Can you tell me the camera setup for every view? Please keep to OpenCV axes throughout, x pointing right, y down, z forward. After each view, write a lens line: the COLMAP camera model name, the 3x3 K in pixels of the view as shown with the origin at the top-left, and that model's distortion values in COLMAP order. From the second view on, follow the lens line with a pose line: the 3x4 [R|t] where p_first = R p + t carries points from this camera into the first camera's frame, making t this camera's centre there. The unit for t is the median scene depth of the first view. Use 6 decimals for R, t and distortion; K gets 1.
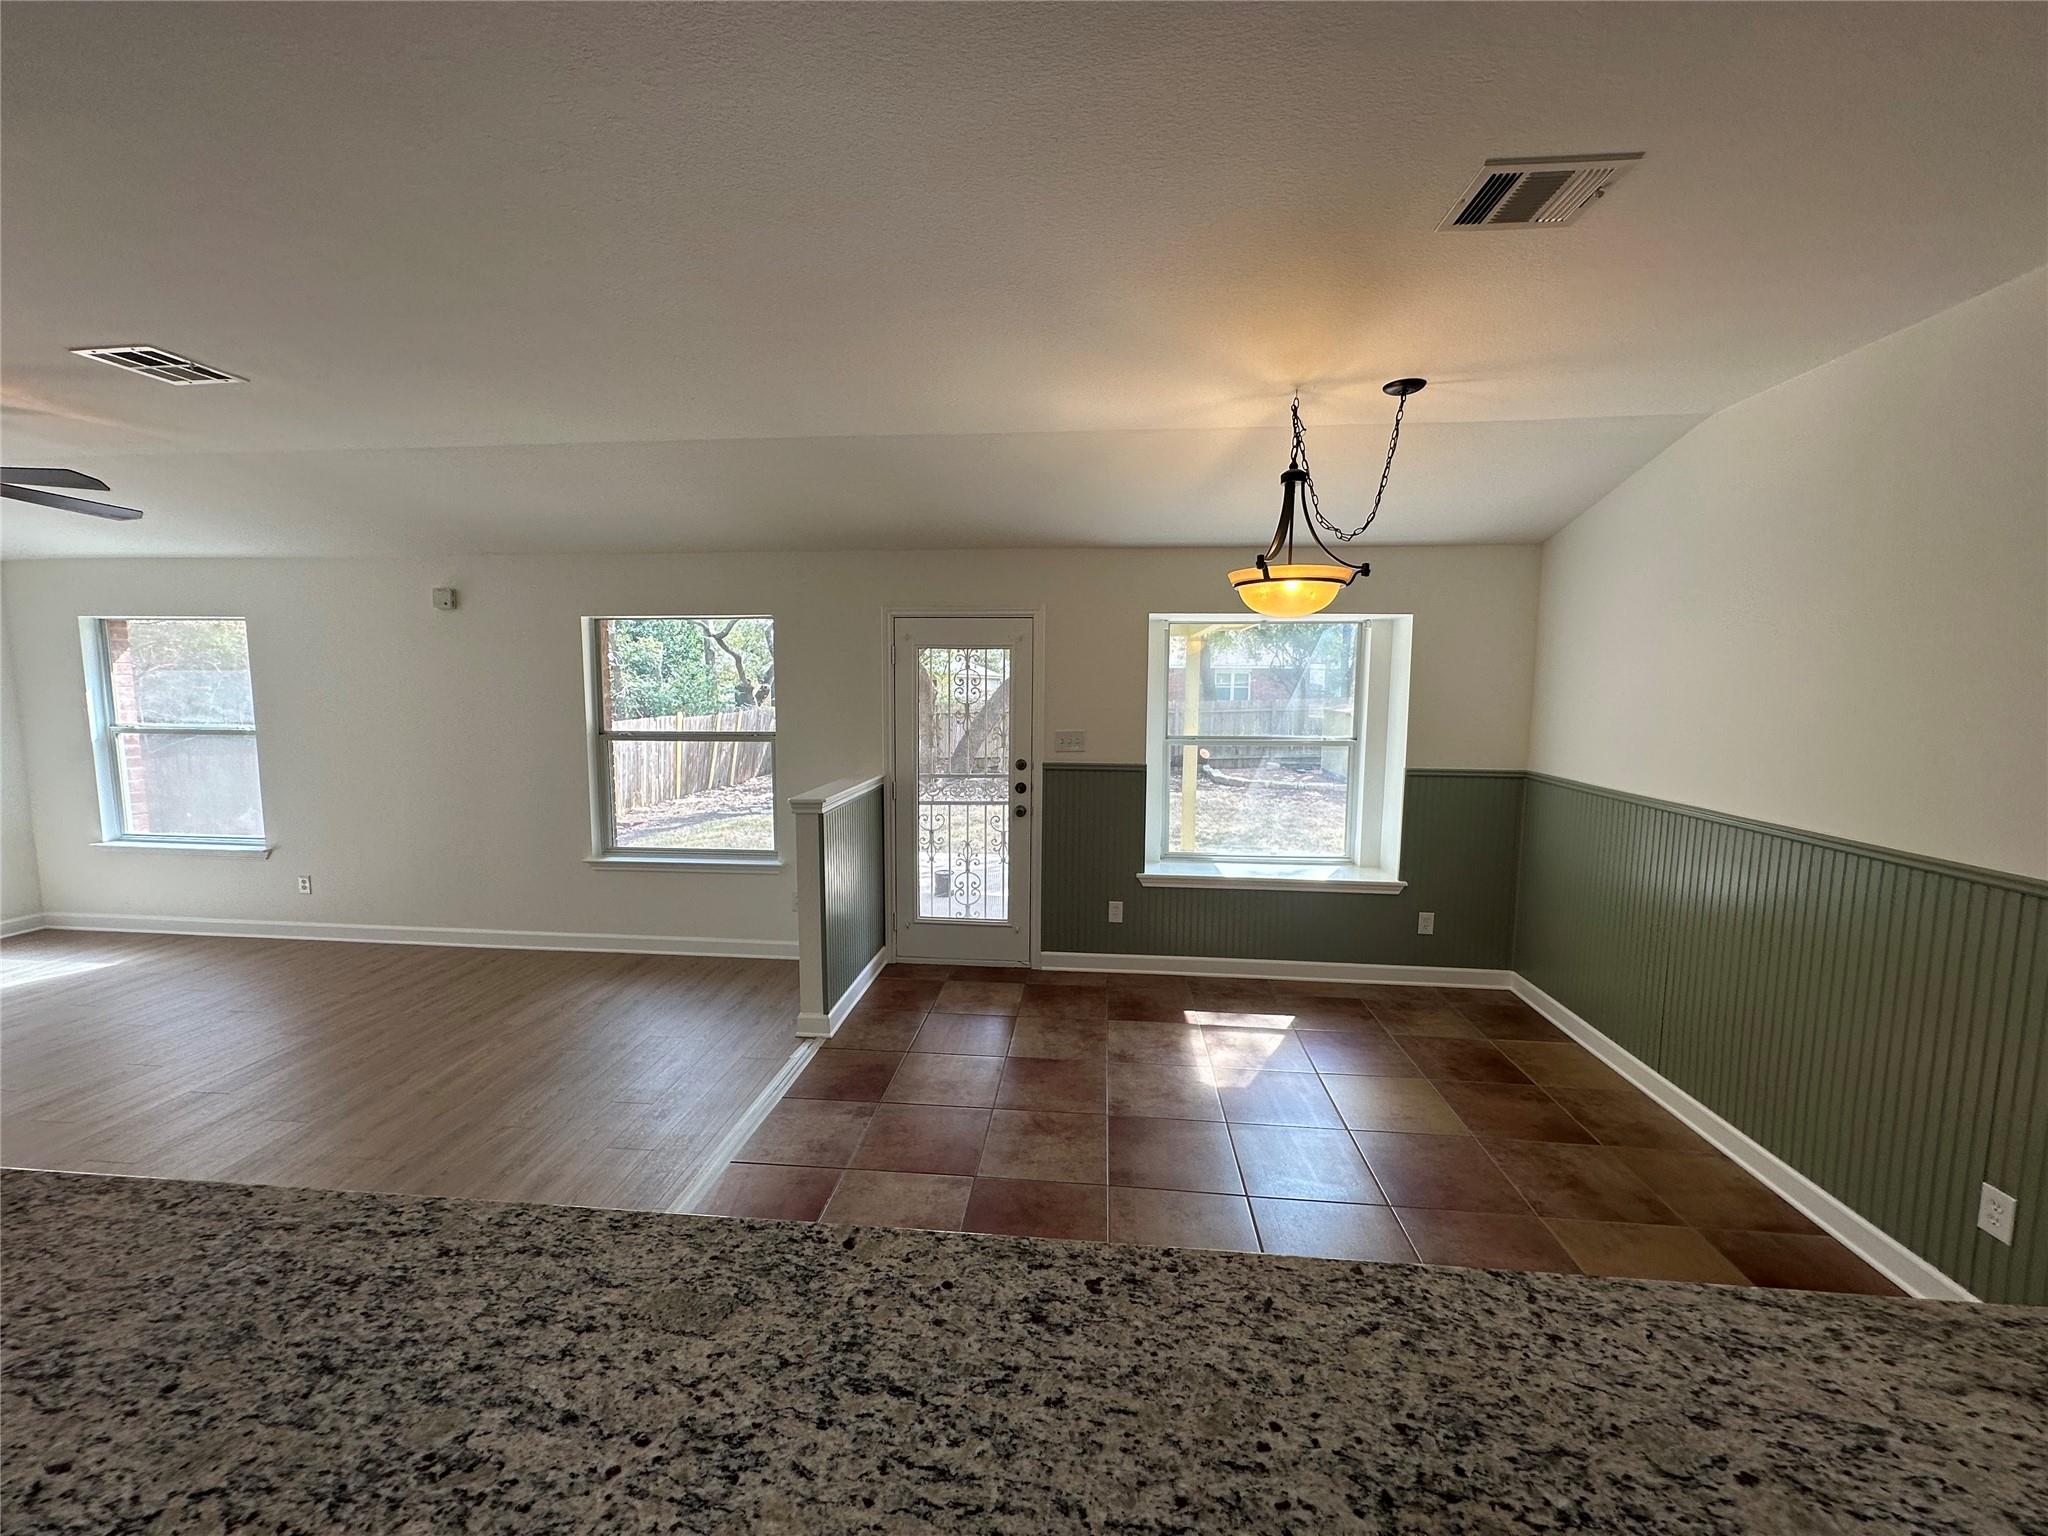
lens RADIAL K [[817.1, 0, 1019.3], [0, 817.1, 767.6], [0, 0, 1]] dist [-0.001695, 0.000957]
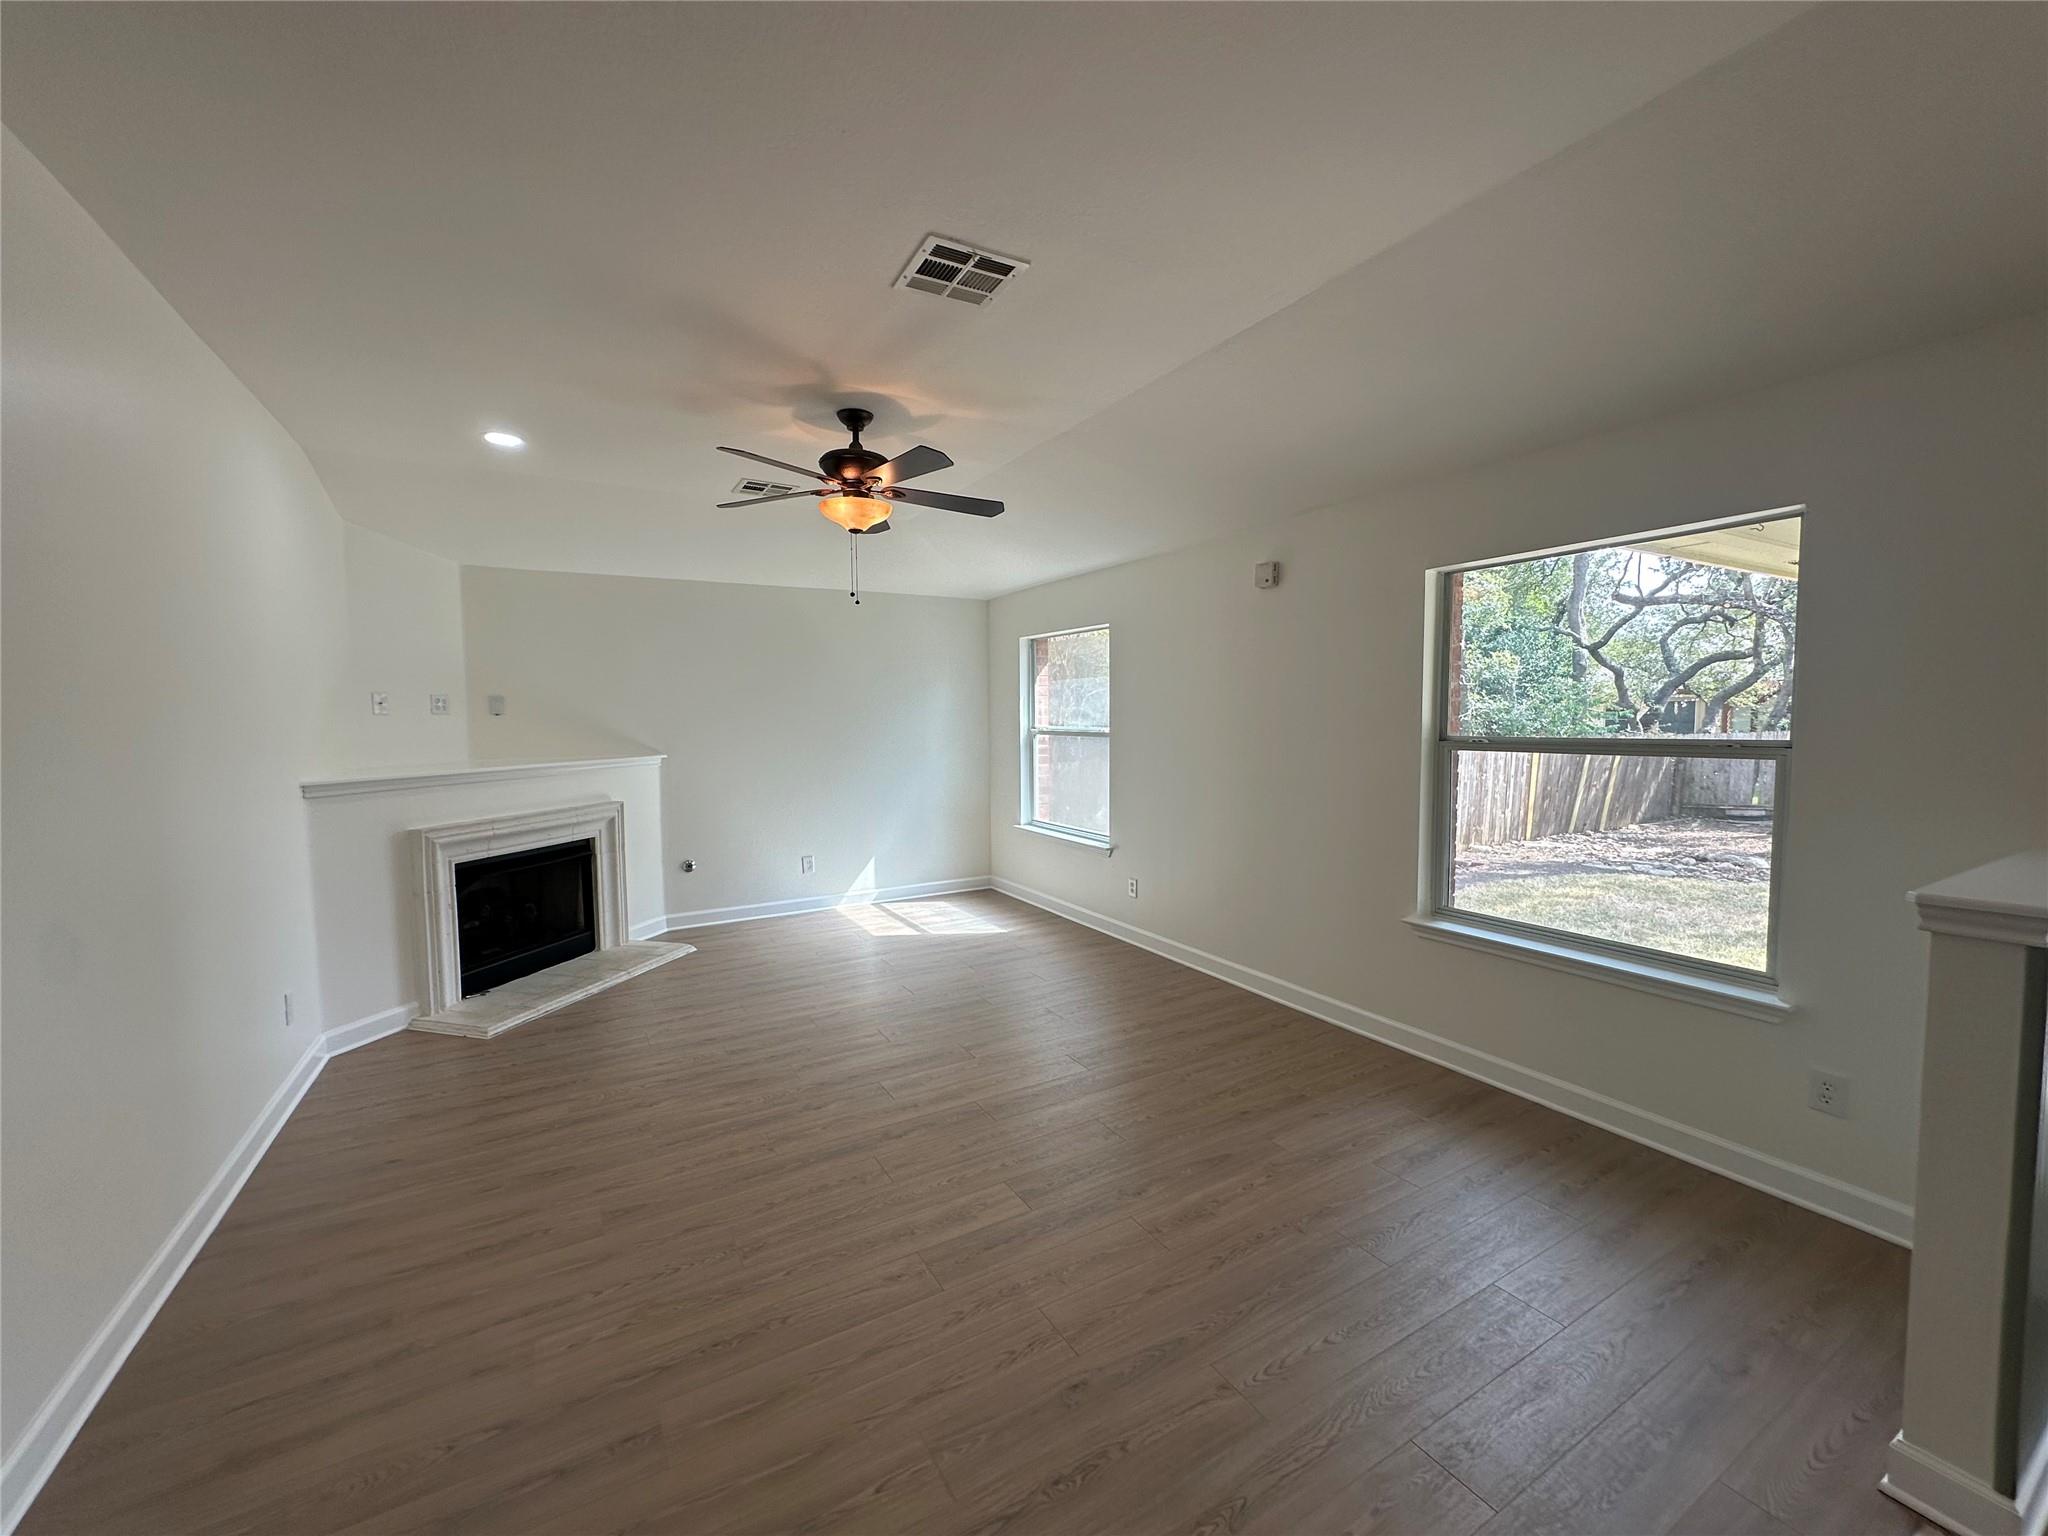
lens RADIAL K [[817.1, 0, 1023.6], [0, 817.1, 763.5], [0, 0, 1]] dist [-0.001695, 0.000957]
pose [[0.584827, 0.038768, -0.810231, -0.183732], [-0.073635, 0.997270, -0.005432, 0.009153], [0.807809, 0.062838, 0.586085, 0.359795]]
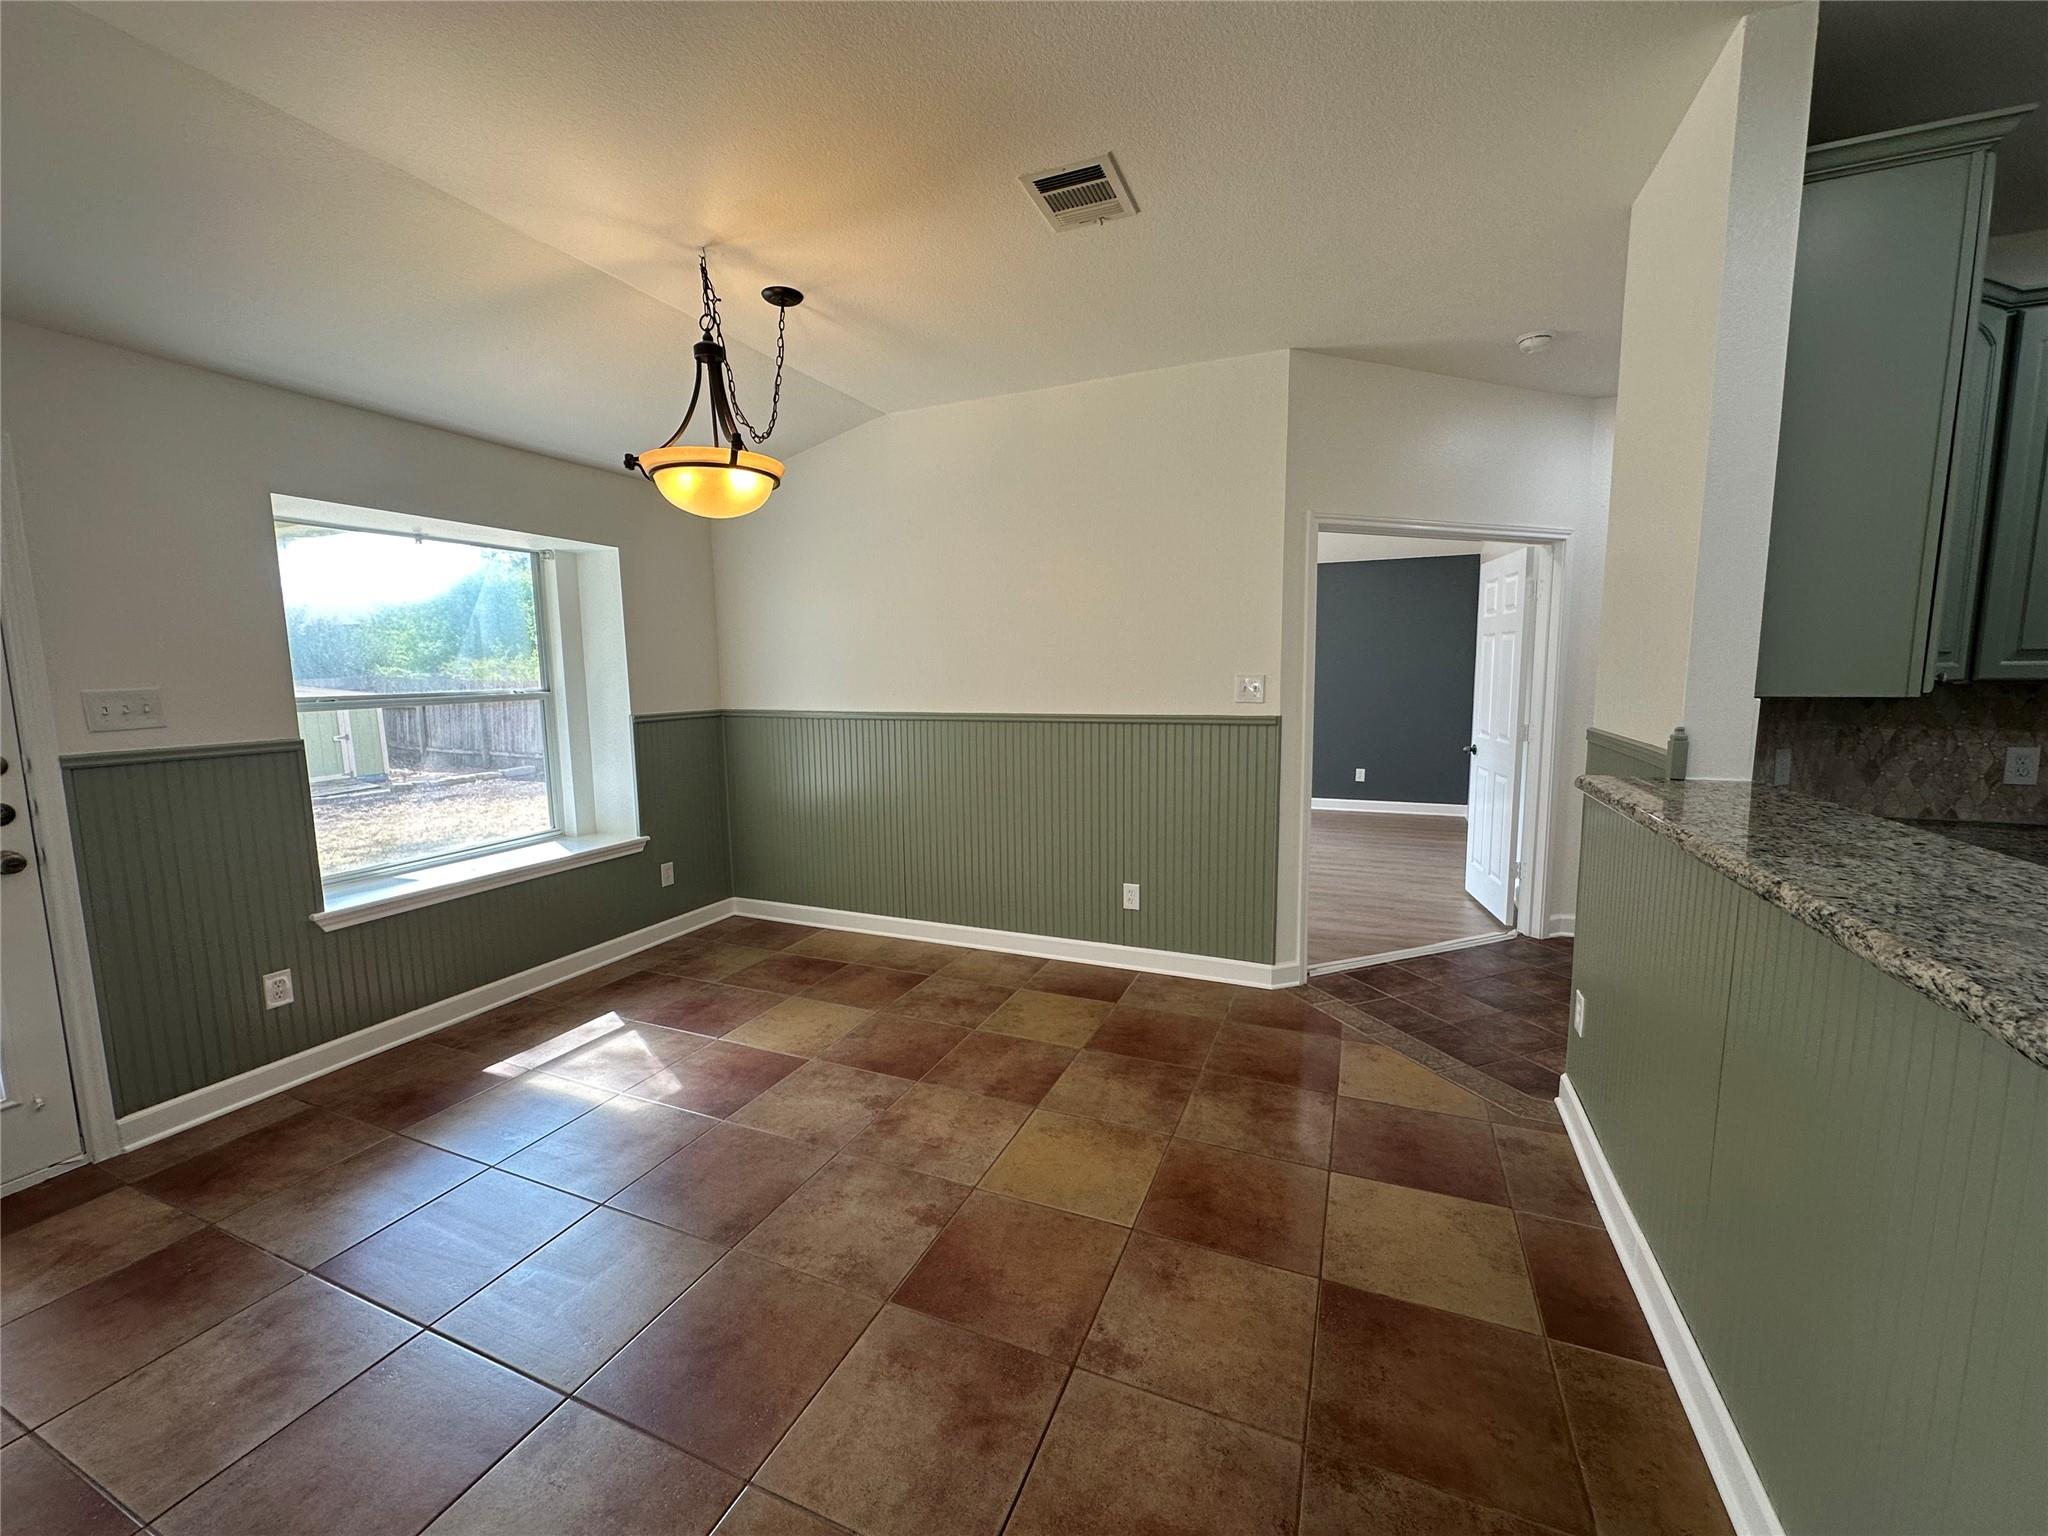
lens RADIAL K [[817.1, 0, 1023.6], [0, 817.1, 770.0], [0, 0, 1]] dist [-0.001695, 0.000957]
pose [[0.298826, -0.127912, 0.945696, -0.286345], [0.116251, 0.988475, 0.096964, 0.023573], [-0.947201, 0.080963, 0.310252, 0.297365]]
